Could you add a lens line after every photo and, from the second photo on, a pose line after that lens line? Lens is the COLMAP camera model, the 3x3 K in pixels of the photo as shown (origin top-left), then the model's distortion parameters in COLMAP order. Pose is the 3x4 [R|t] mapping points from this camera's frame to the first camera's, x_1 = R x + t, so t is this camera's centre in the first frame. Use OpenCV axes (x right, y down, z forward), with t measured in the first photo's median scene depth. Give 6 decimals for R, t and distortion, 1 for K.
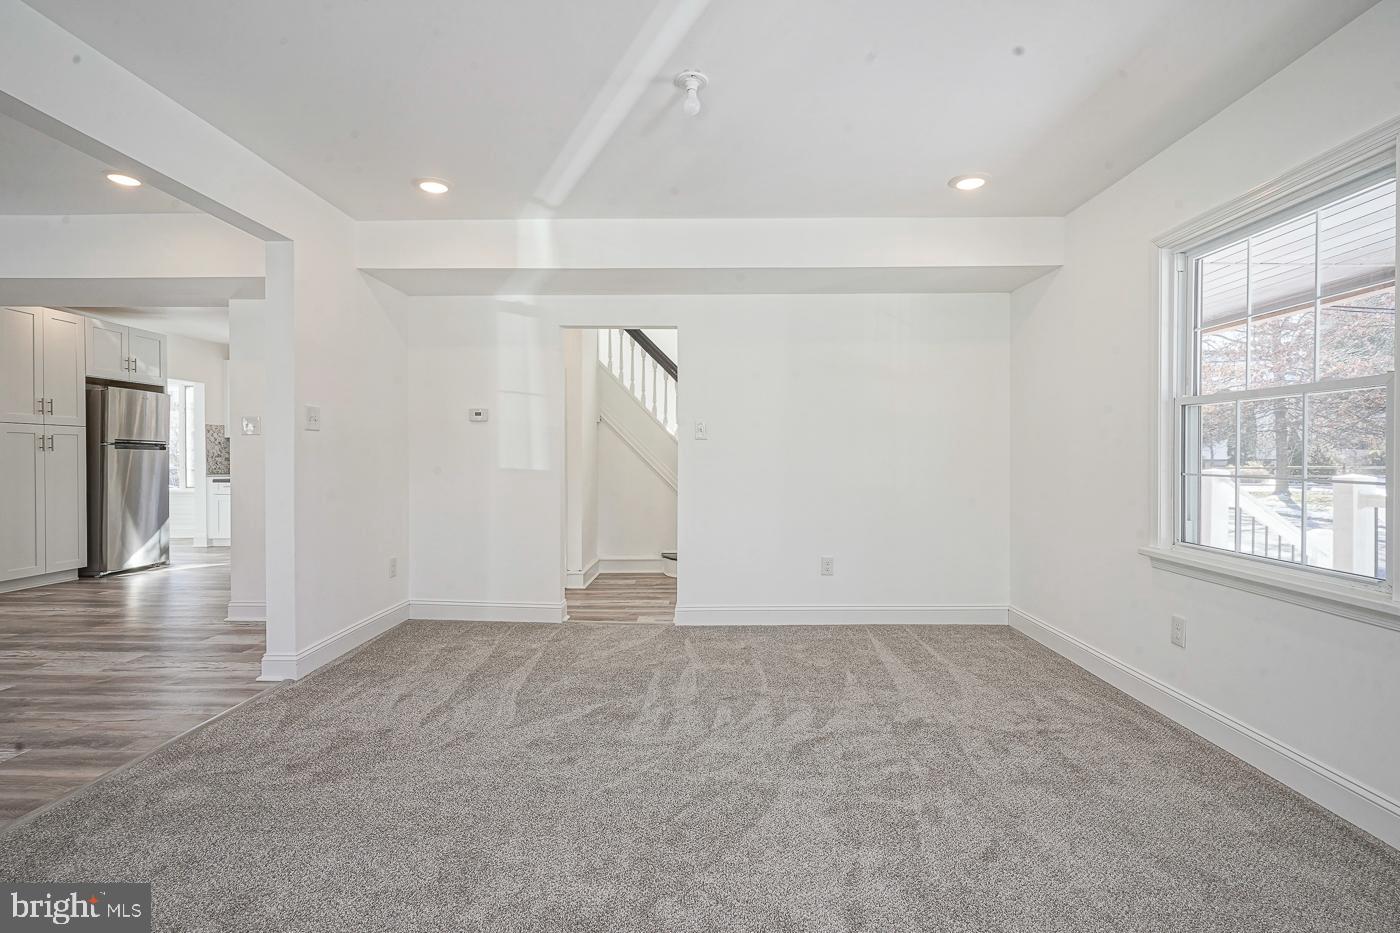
lens RADIAL K [[685.4, 0, 700.0], [0, 685.4, 466.5], [0, 0, 1]] dist [-0.001688, 0.000121]
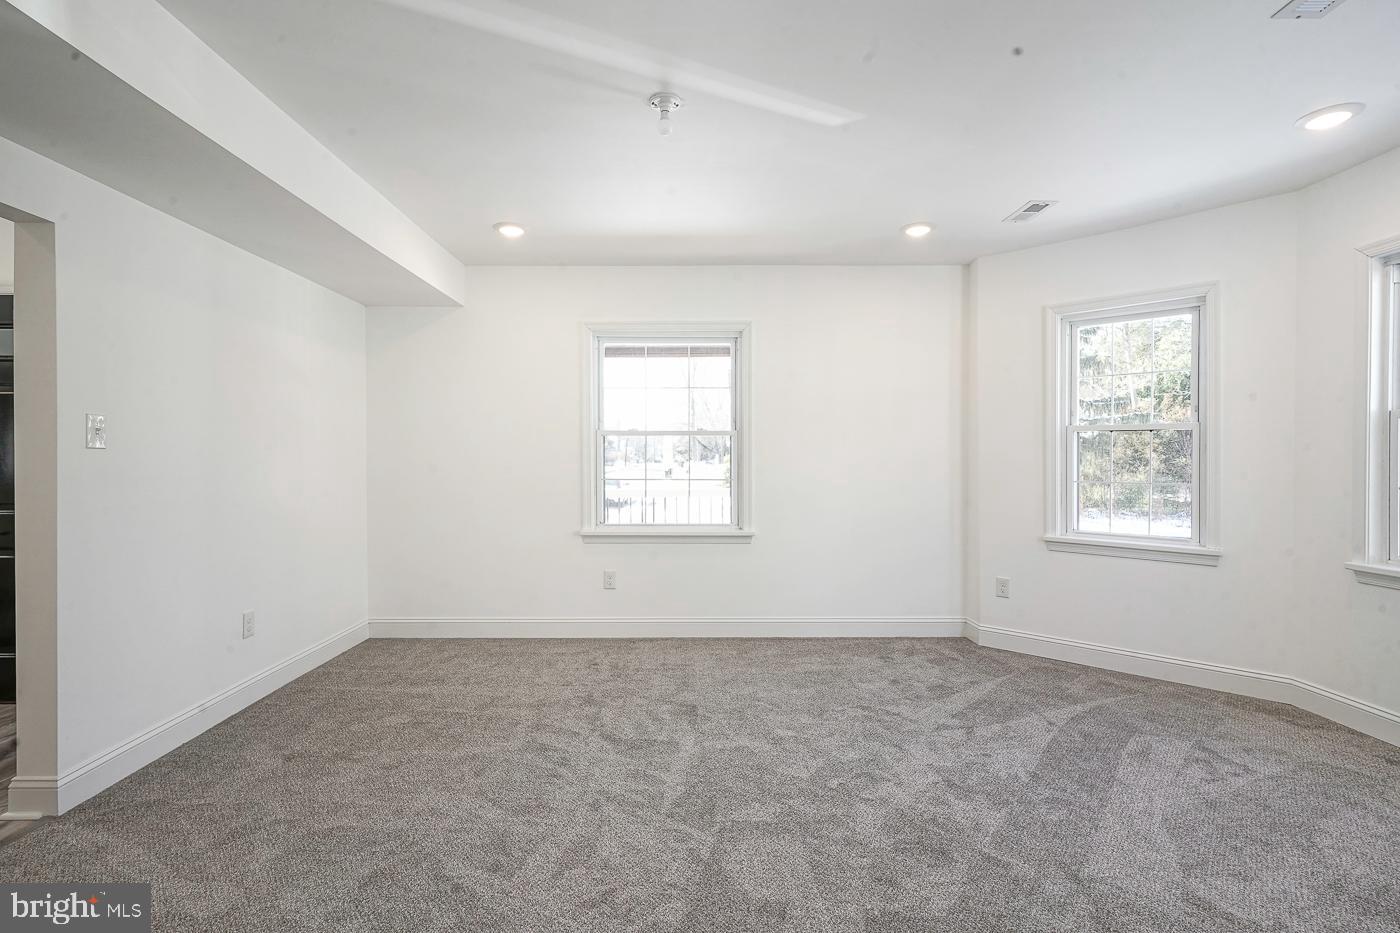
lens RADIAL K [[685.4, 0, 700.0], [0, 685.4, 466.5], [0, 0, 1]] dist [-0.001688, 0.000121]
pose [[-0.049209, -0.013411, 0.998698, -0.868862], [0.017448, 0.999746, 0.014285, -0.037866], [-0.998636, 0.018129, -0.048962, 0.854538]]
